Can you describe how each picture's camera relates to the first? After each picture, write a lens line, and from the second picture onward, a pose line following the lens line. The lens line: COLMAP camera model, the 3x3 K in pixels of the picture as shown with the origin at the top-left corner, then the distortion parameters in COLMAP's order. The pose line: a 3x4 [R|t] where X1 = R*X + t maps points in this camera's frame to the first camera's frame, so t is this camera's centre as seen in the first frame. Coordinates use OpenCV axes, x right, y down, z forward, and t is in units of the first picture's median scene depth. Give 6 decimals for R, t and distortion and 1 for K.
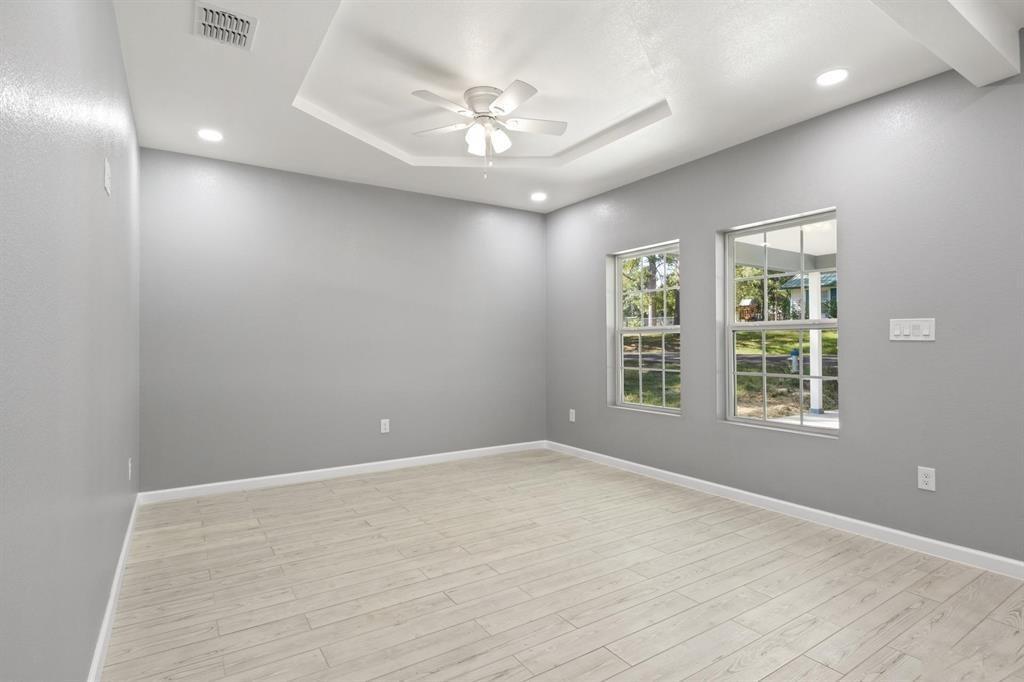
lens RADIAL K [[515.0, 0, 518.1], [0, 515.0, 339.0], [0, 0, 1]] dist [-0.008785, -0.001405]
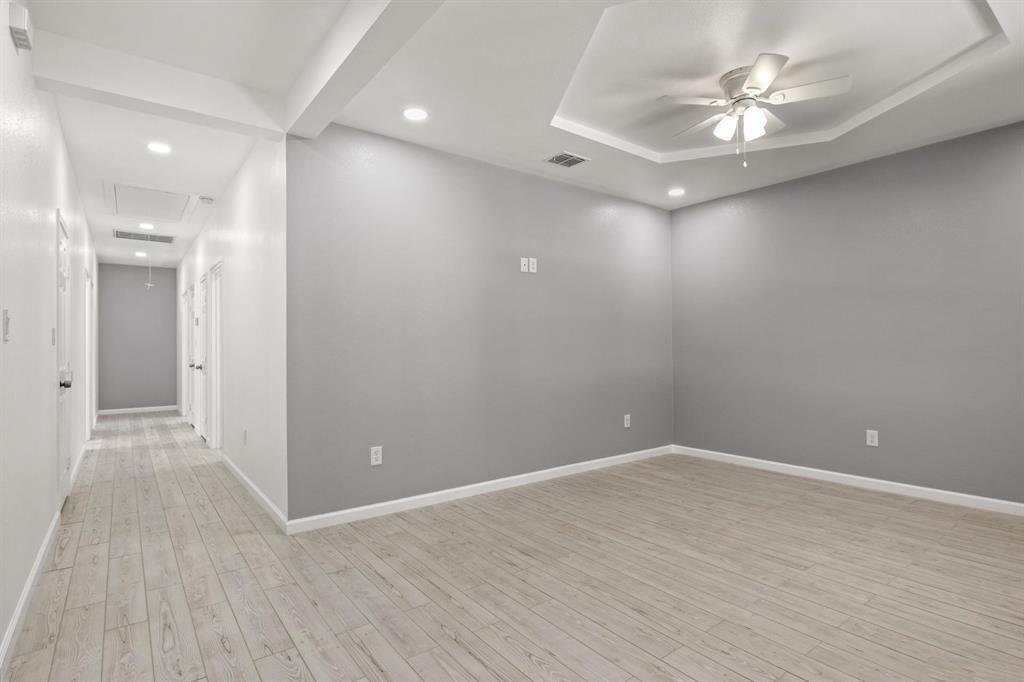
lens RADIAL K [[515.0, 0, 510.3], [0, 515.0, 343.7], [0, 0, 1]] dist [-0.008785, -0.001405]
pose [[0.065249, -0.001338, -0.997868, 0.856776], [0.017283, 0.999851, -0.000210, 0.000089], [0.997719, -0.017233, 0.065263, 0.521949]]
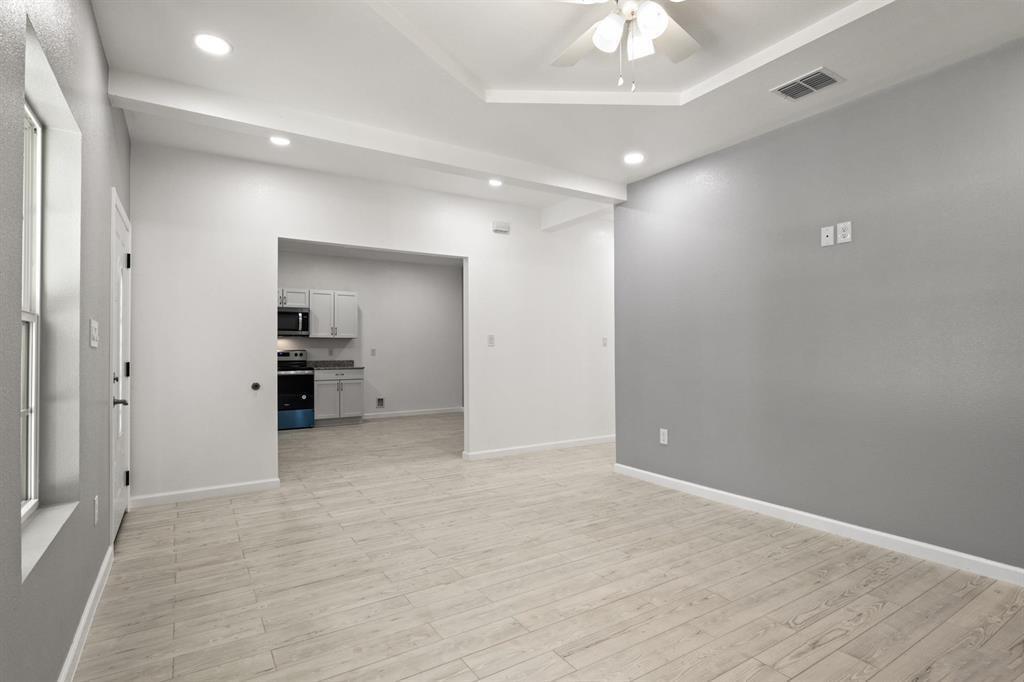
lens RADIAL K [[515.0, 0, 512.8], [0, 515.0, 344.4], [0, 0, 1]] dist [-0.008785, -0.001405]
pose [[-0.999674, 0.008320, 0.024127, 0.078060], [0.007824, 0.999758, -0.020570, 0.019820], [-0.024293, -0.020374, -0.999497, 1.688256]]
